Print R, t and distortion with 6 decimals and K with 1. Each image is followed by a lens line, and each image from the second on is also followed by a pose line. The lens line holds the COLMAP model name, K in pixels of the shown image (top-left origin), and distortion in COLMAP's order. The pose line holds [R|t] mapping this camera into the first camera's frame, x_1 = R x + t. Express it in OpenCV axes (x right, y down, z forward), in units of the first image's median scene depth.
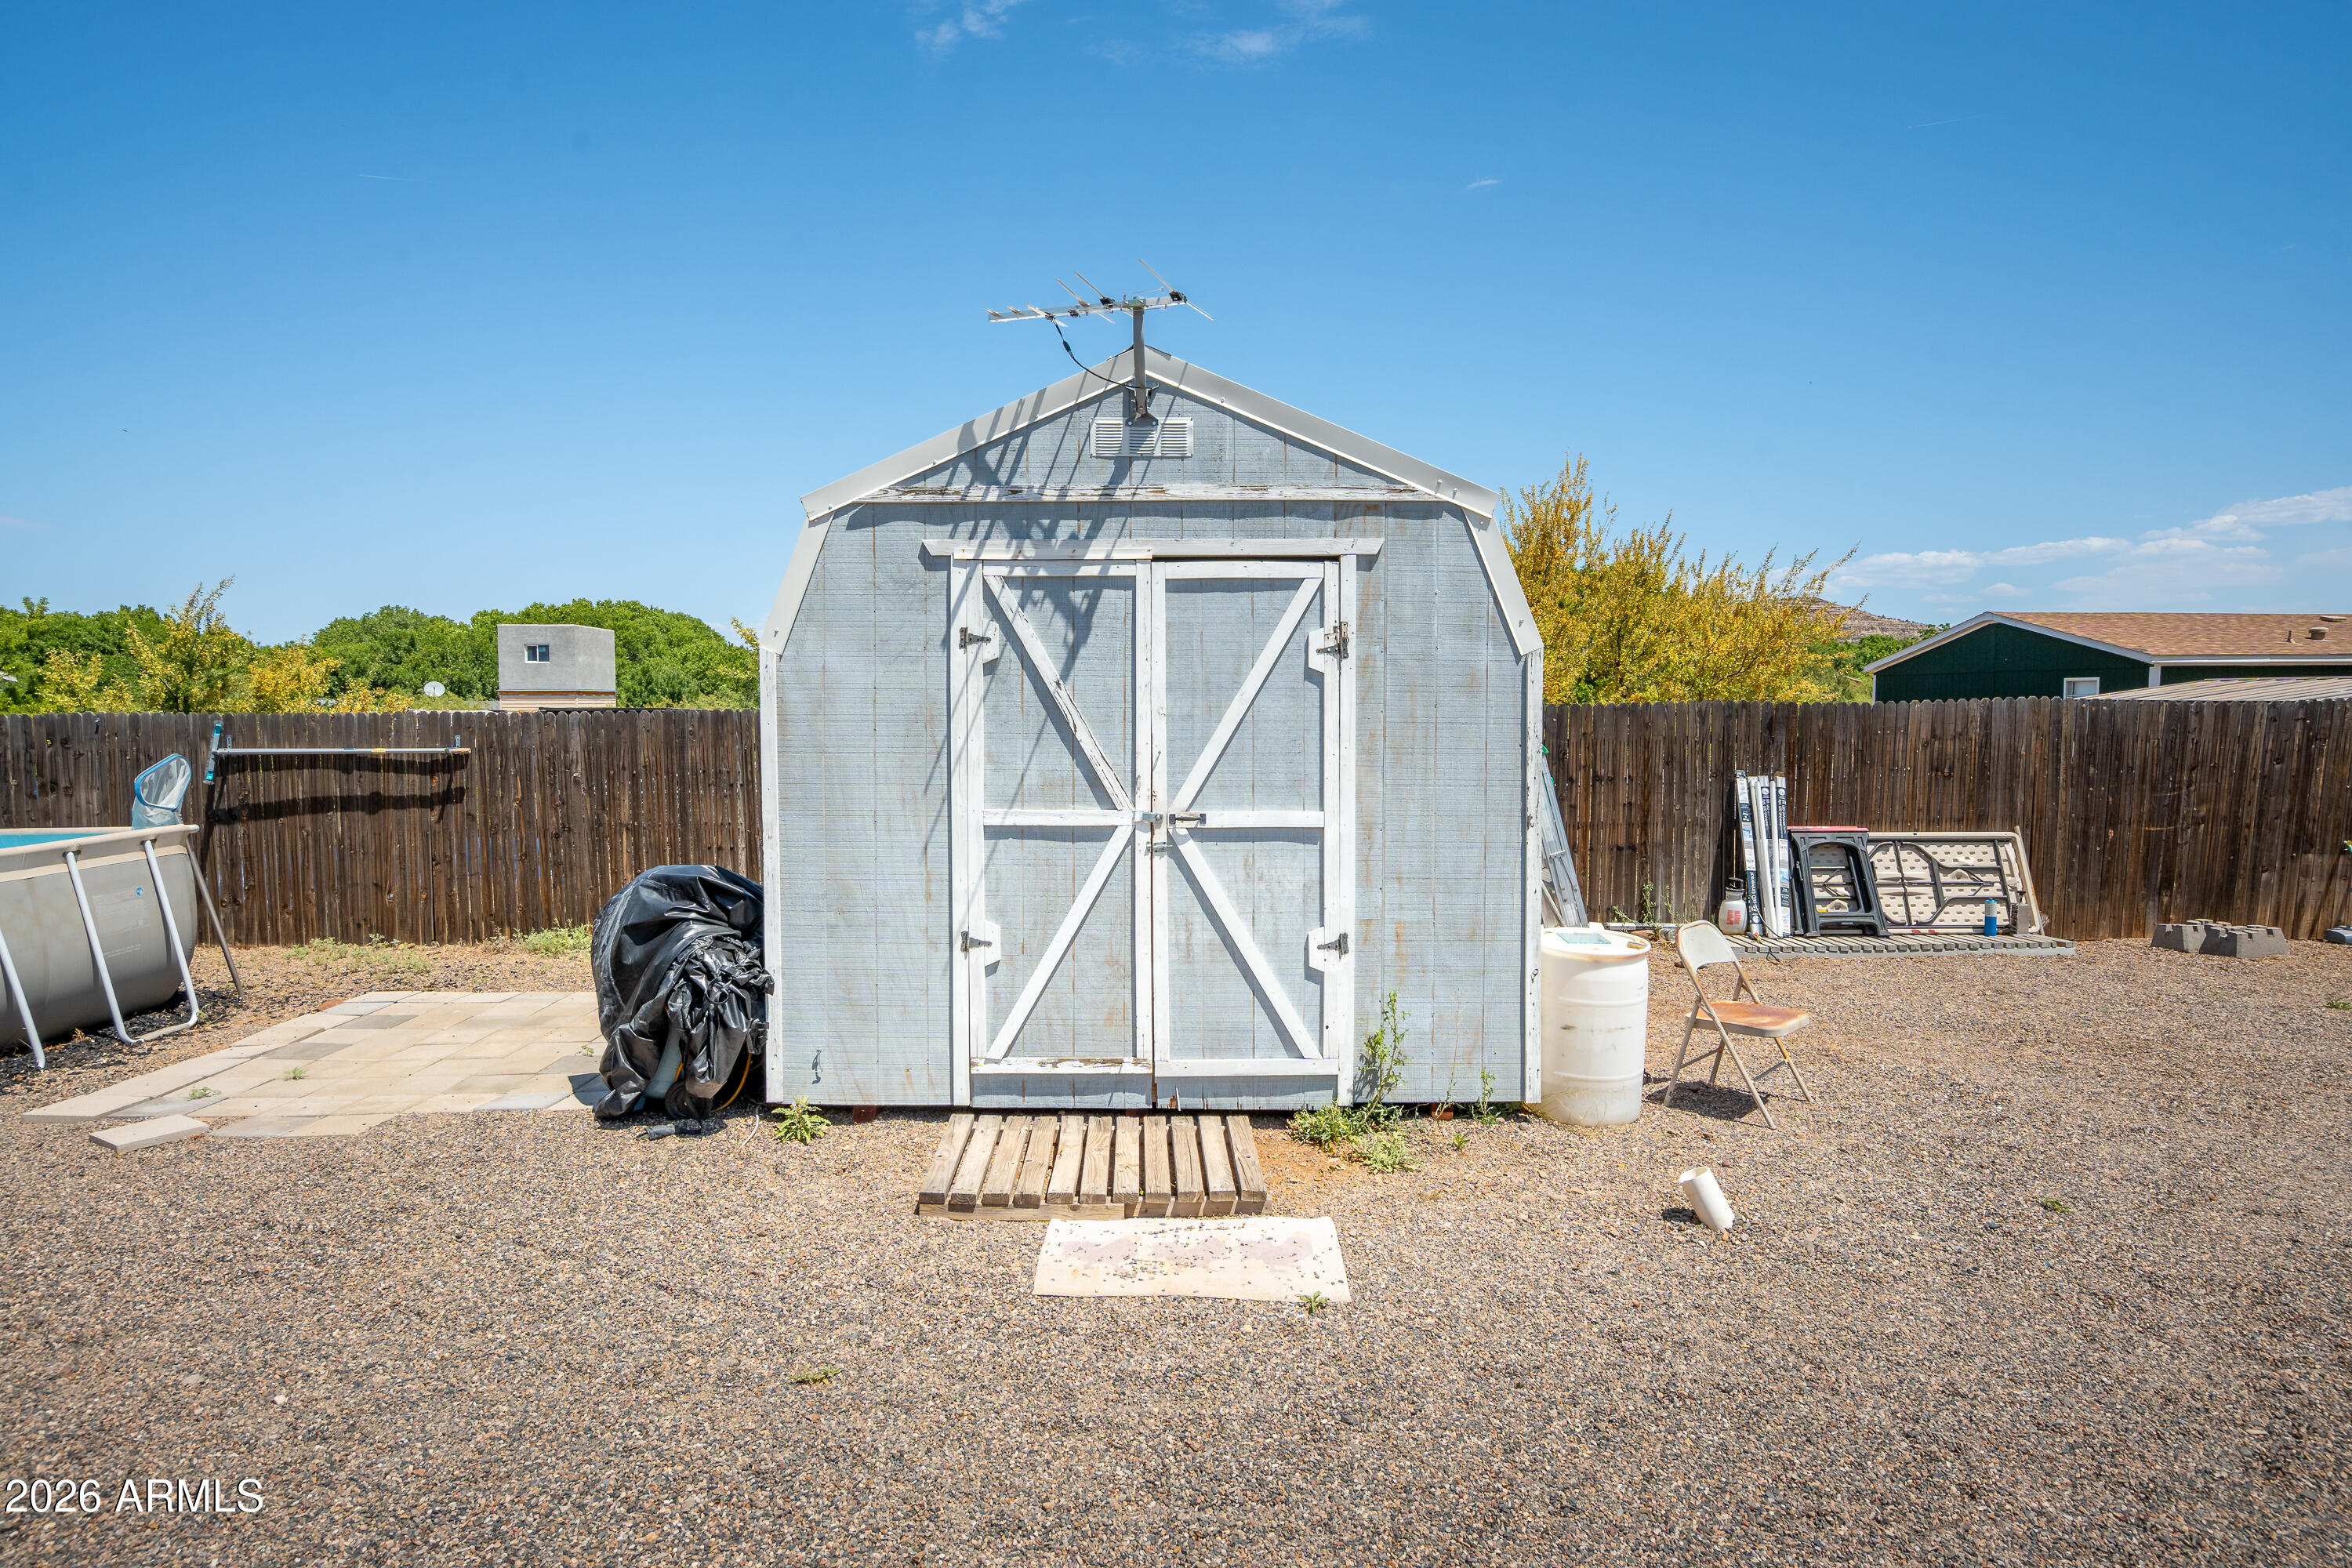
lens RADIAL K [[1318.0, 0, 1176.0], [0, 1318.0, 784.0], [0, 0, 1]] dist [0.001556, 0.002744]
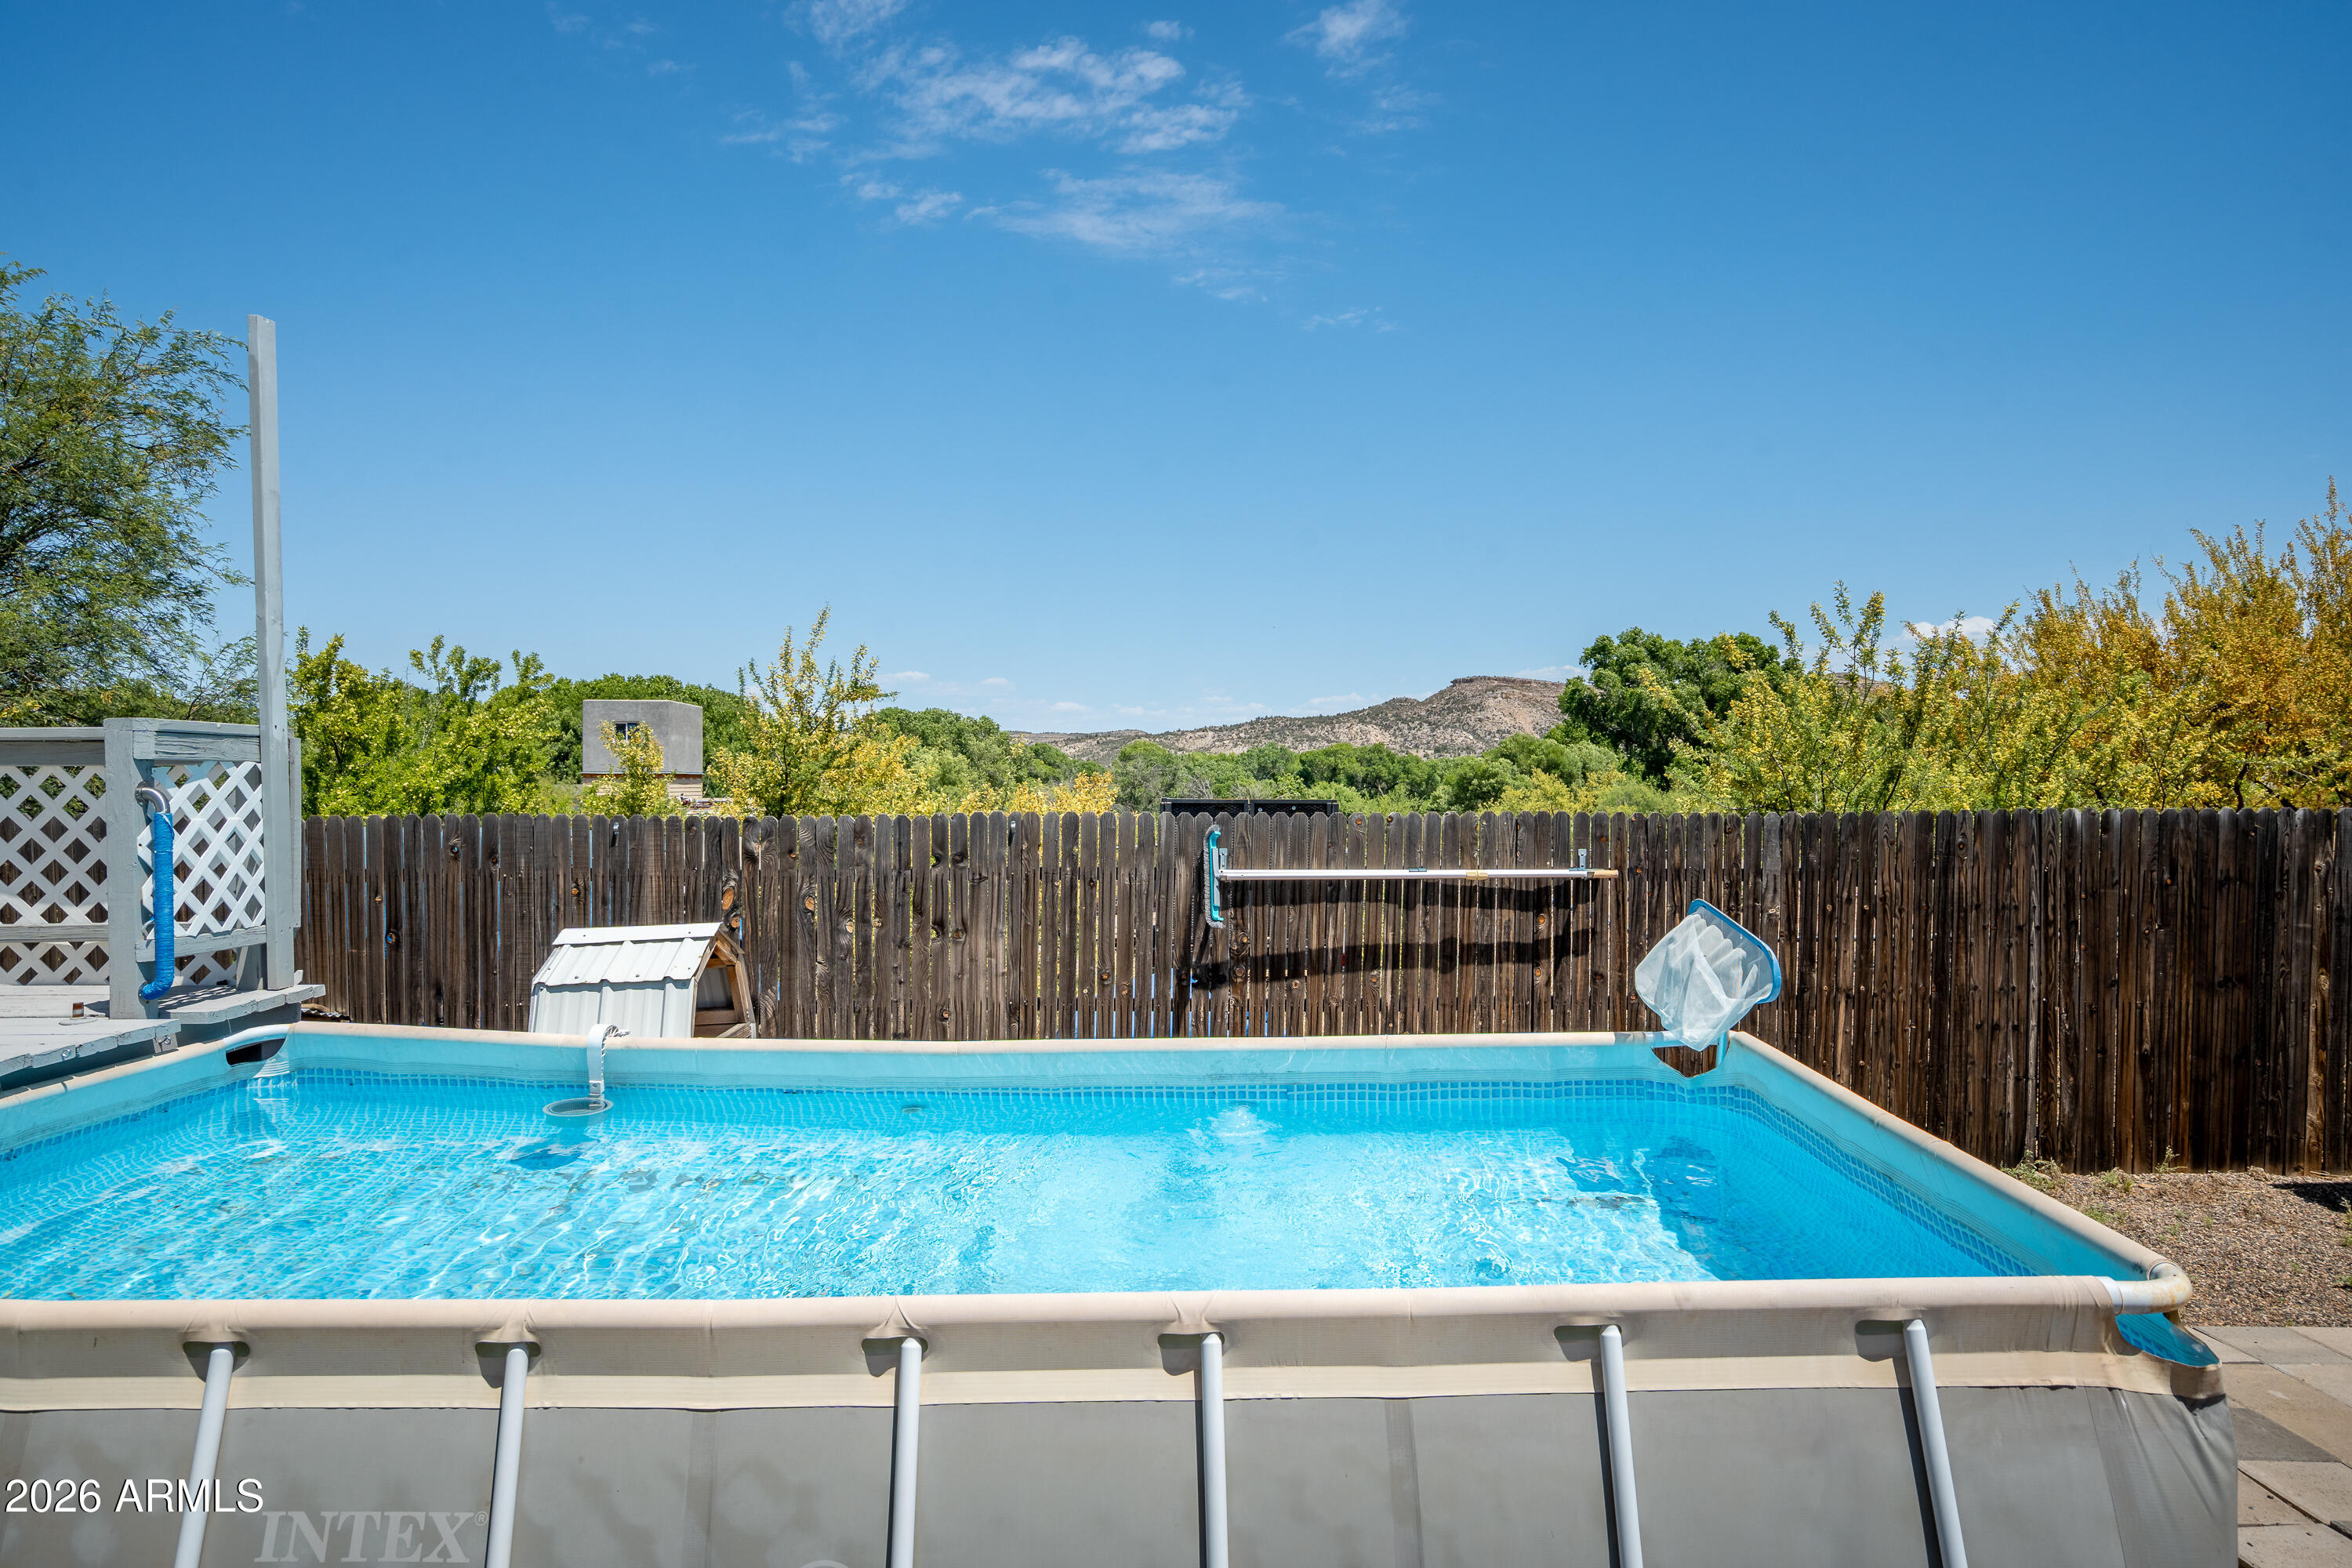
lens RADIAL K [[1383.7, 0, 1176.0], [0, 1383.7, 784.0], [0, 0, 1]] dist [-0.015080, -0.000329]
pose [[0.999877, 0.001242, 0.015644, -0.749568], [-0.000266, 0.998059, -0.062269, -0.026469], [-0.015691, 0.062257, 0.997937, 0.330439]]
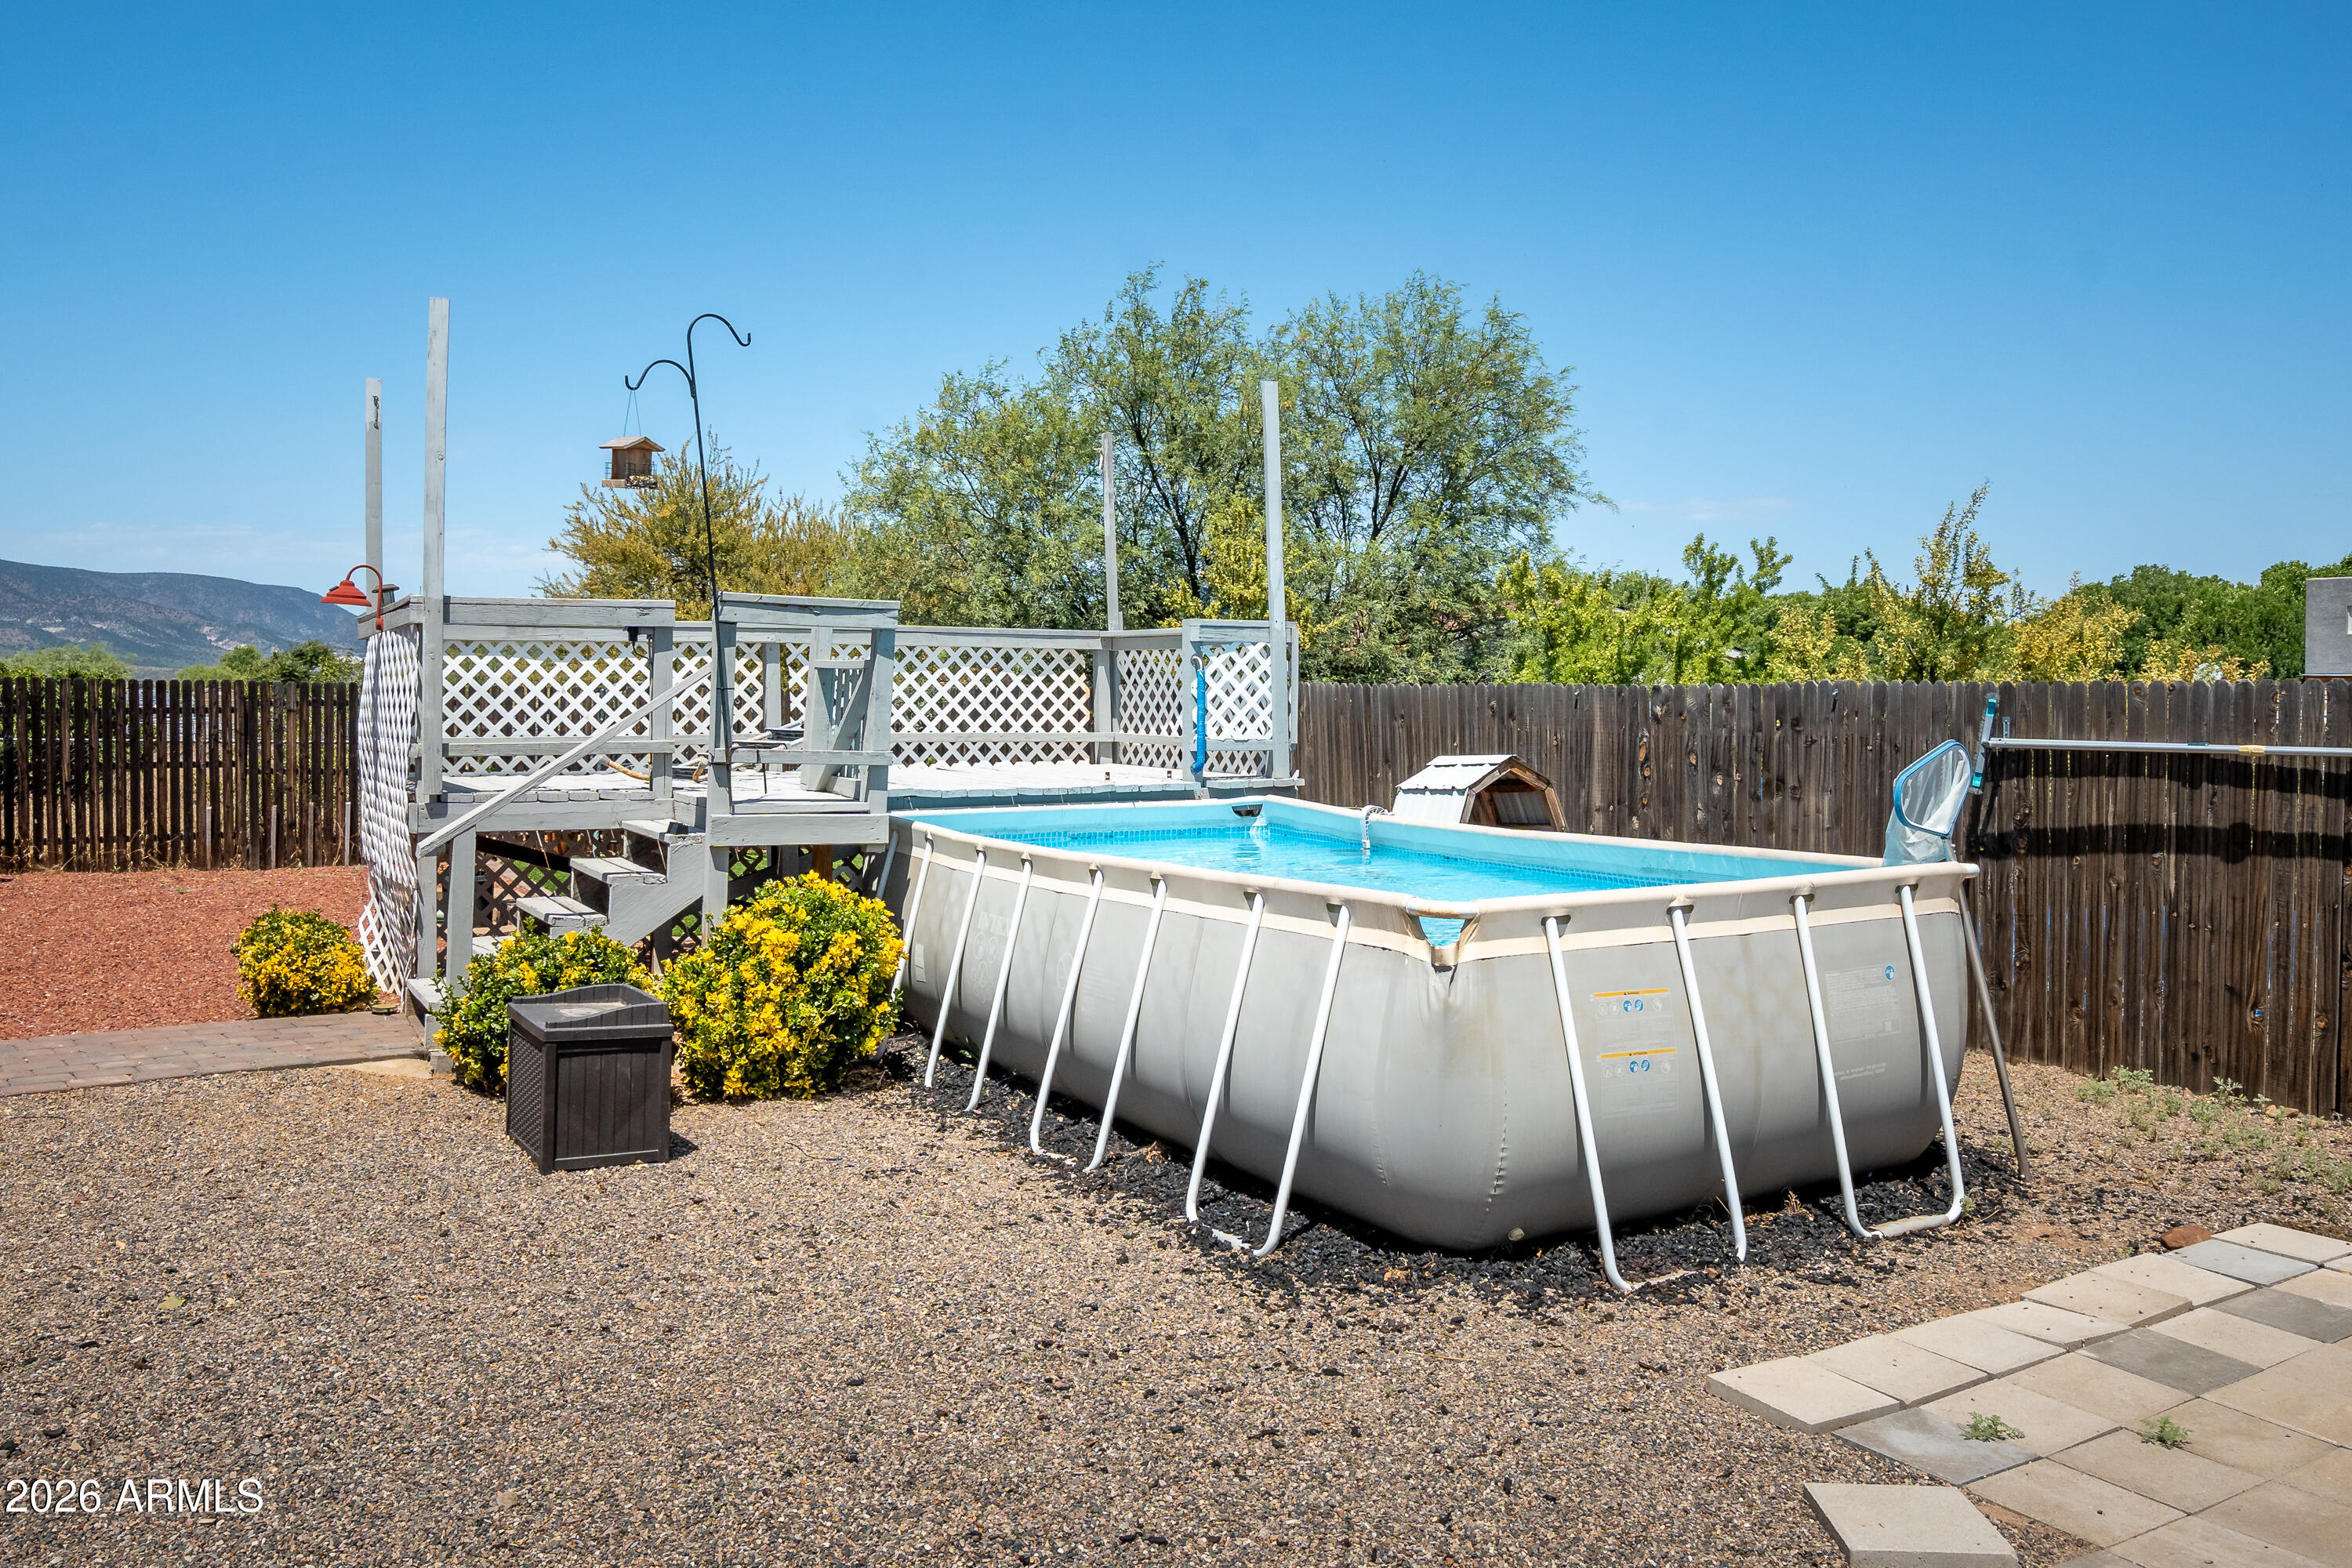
lens RADIAL K [[1782.7, 0, 1176.0], [0, 1782.7, 784.0], [0, 0, 1]] dist [-0.015330, 0.000721]
pose [[0.516337, 0.048379, -0.855018, -0.199485], [-0.057008, 0.998130, 0.022050, -0.001286], [0.854486, 0.037358, 0.518130, 0.227536]]
